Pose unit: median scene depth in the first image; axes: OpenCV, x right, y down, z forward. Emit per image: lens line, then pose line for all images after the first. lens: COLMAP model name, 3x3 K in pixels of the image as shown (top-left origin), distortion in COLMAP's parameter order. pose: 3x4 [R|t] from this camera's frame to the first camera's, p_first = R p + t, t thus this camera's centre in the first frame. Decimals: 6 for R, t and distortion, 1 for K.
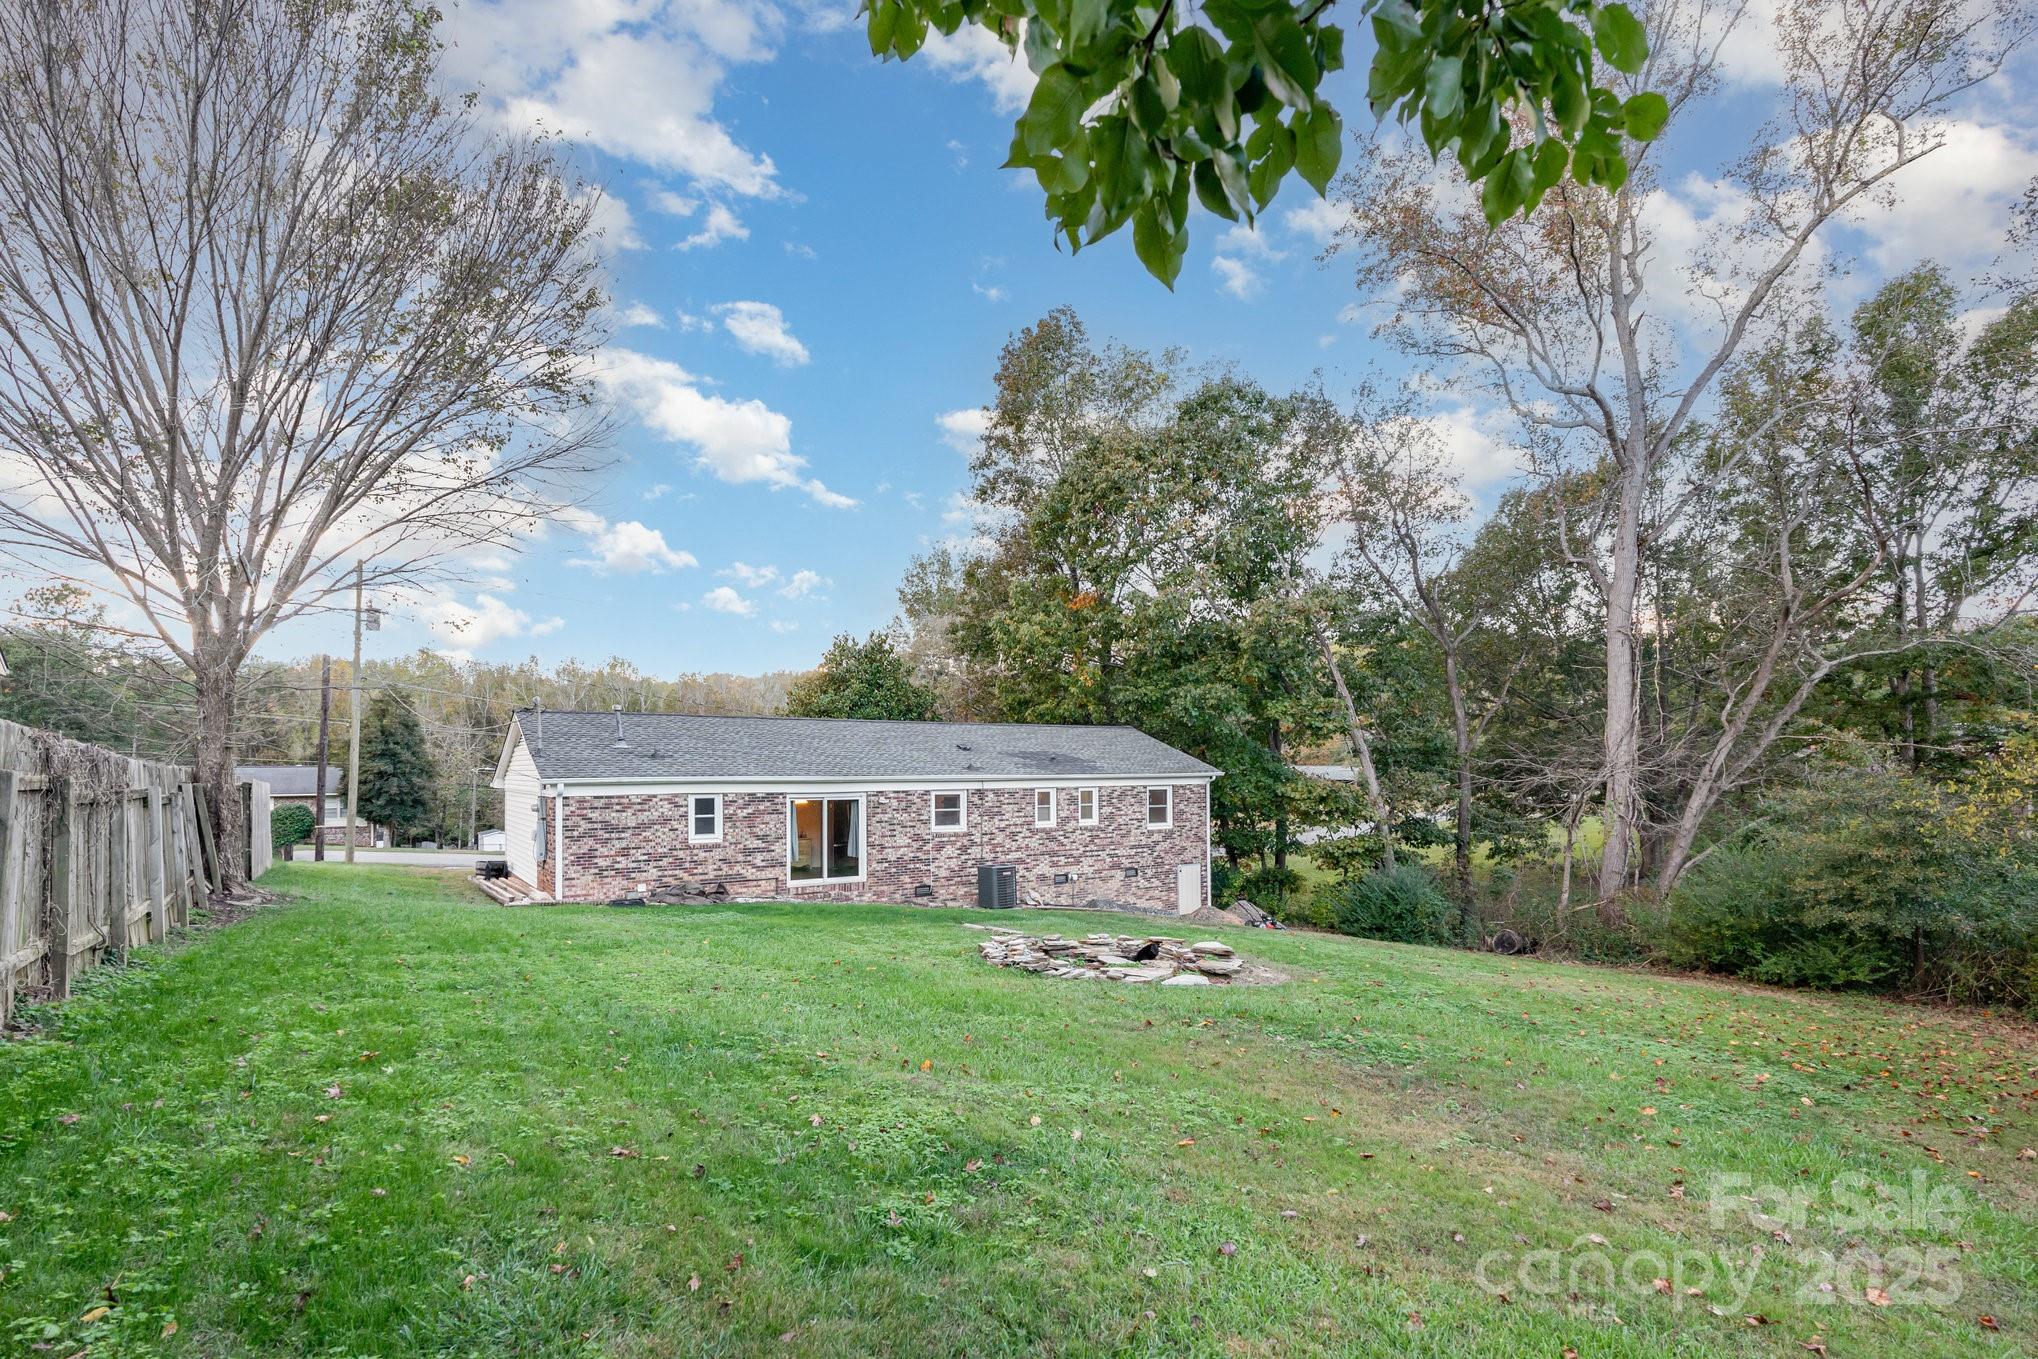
lens RADIAL K [[928.1, 0, 1010.7], [0, 928.1, 774.3], [0, 0, 1]] dist [-0.009963, 0.001208]
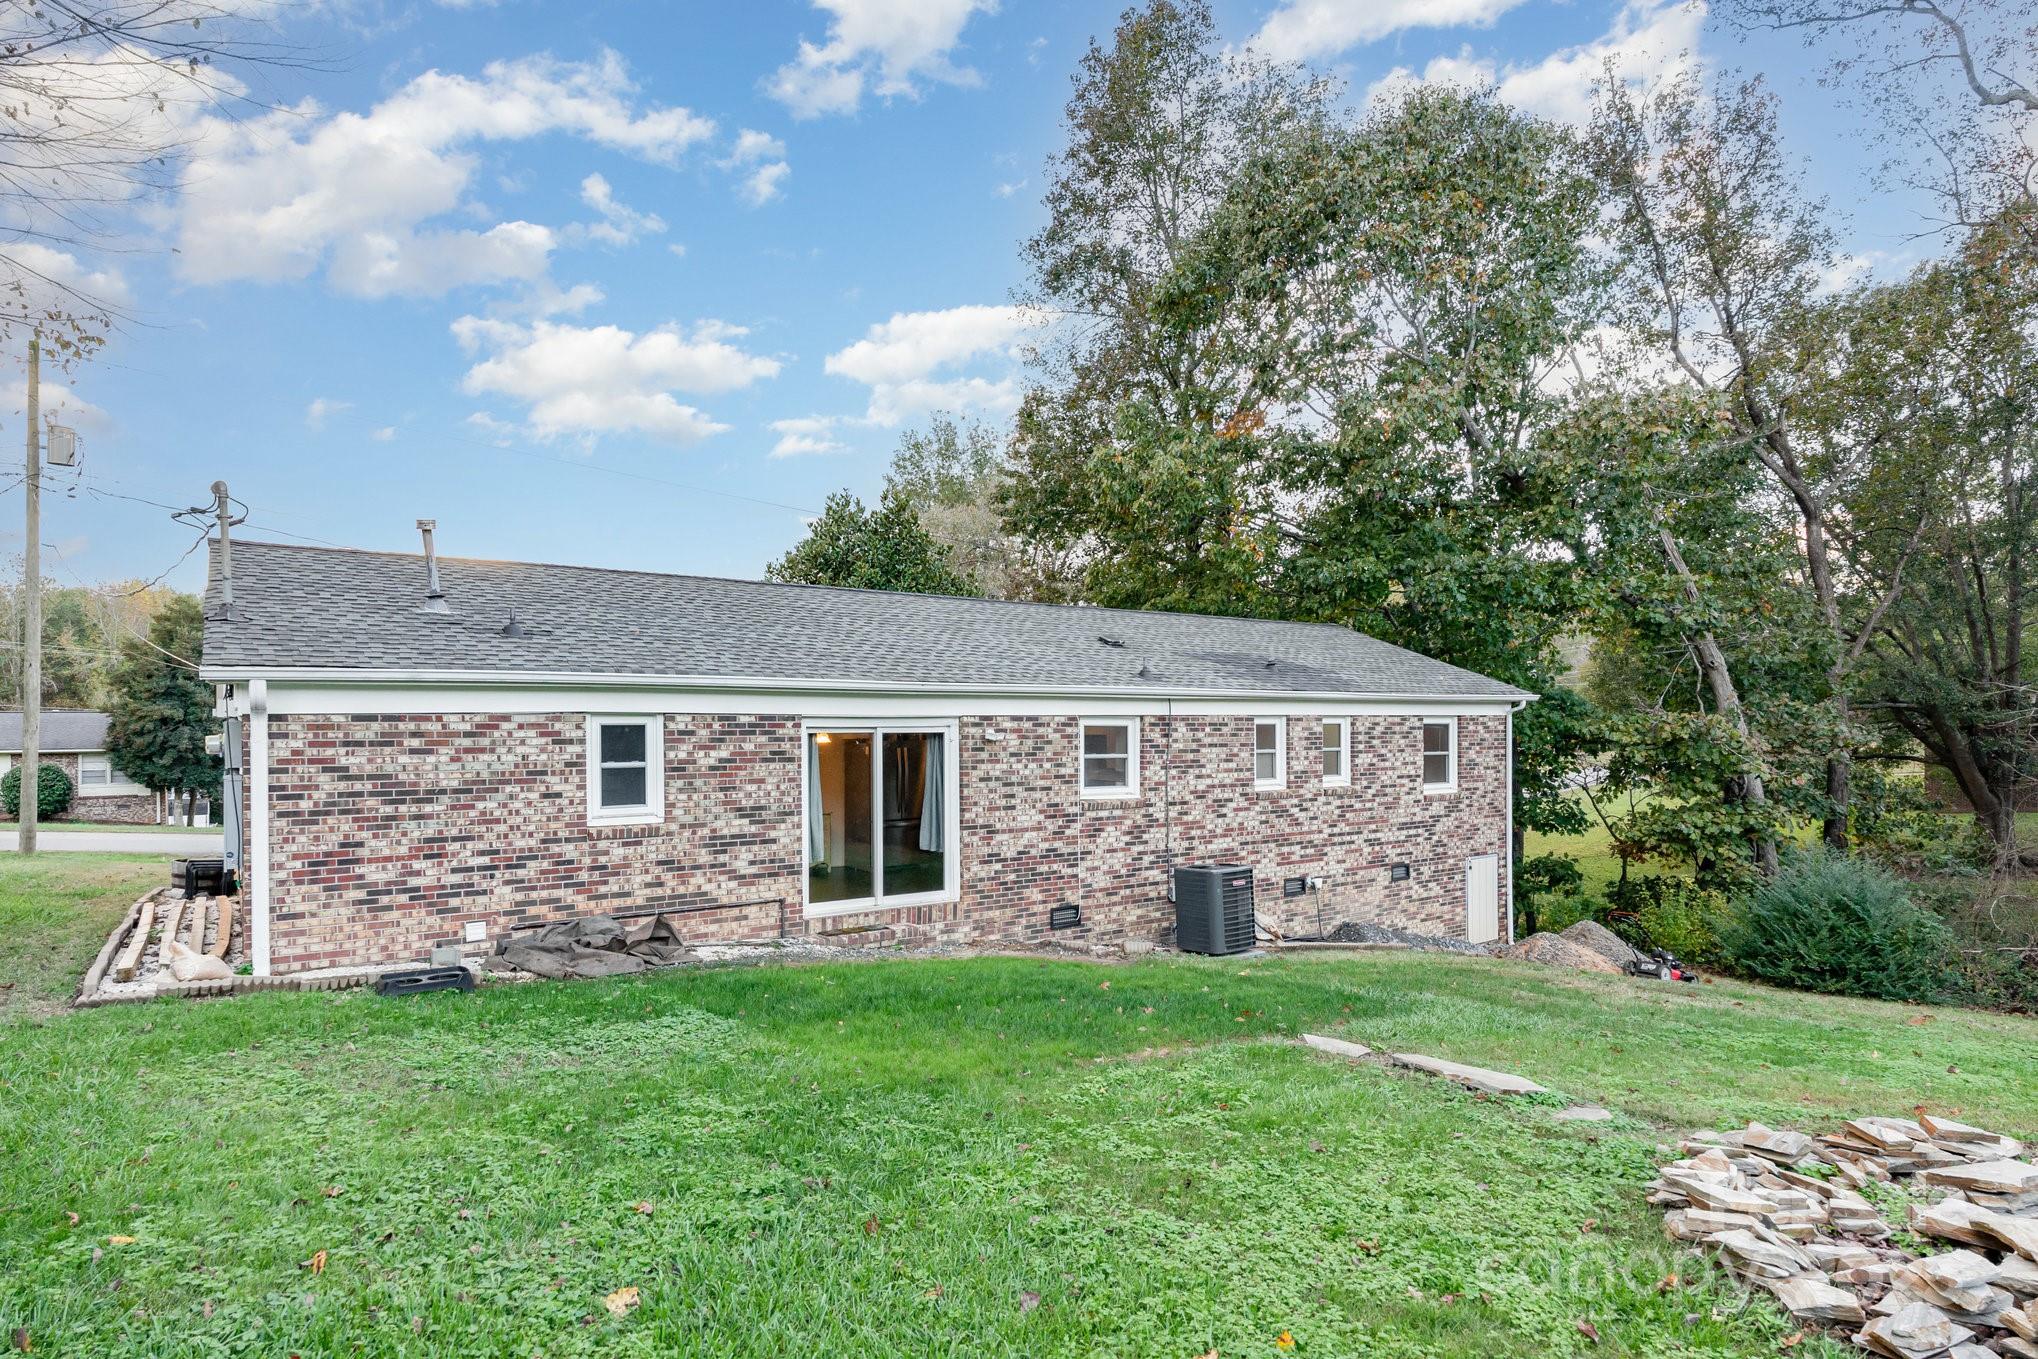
lens RADIAL K [[1071.1, 0, 1000.6], [0, 1071.1, 749.2], [0, 0, 1]] dist [-0.003331, 0.000906]
pose [[0.999864, -0.001570, 0.016441, -0.134406], [0.001345, 0.999905, 0.013708, 0.026255], [-0.016461, -0.013684, 0.999771, 0.412375]]
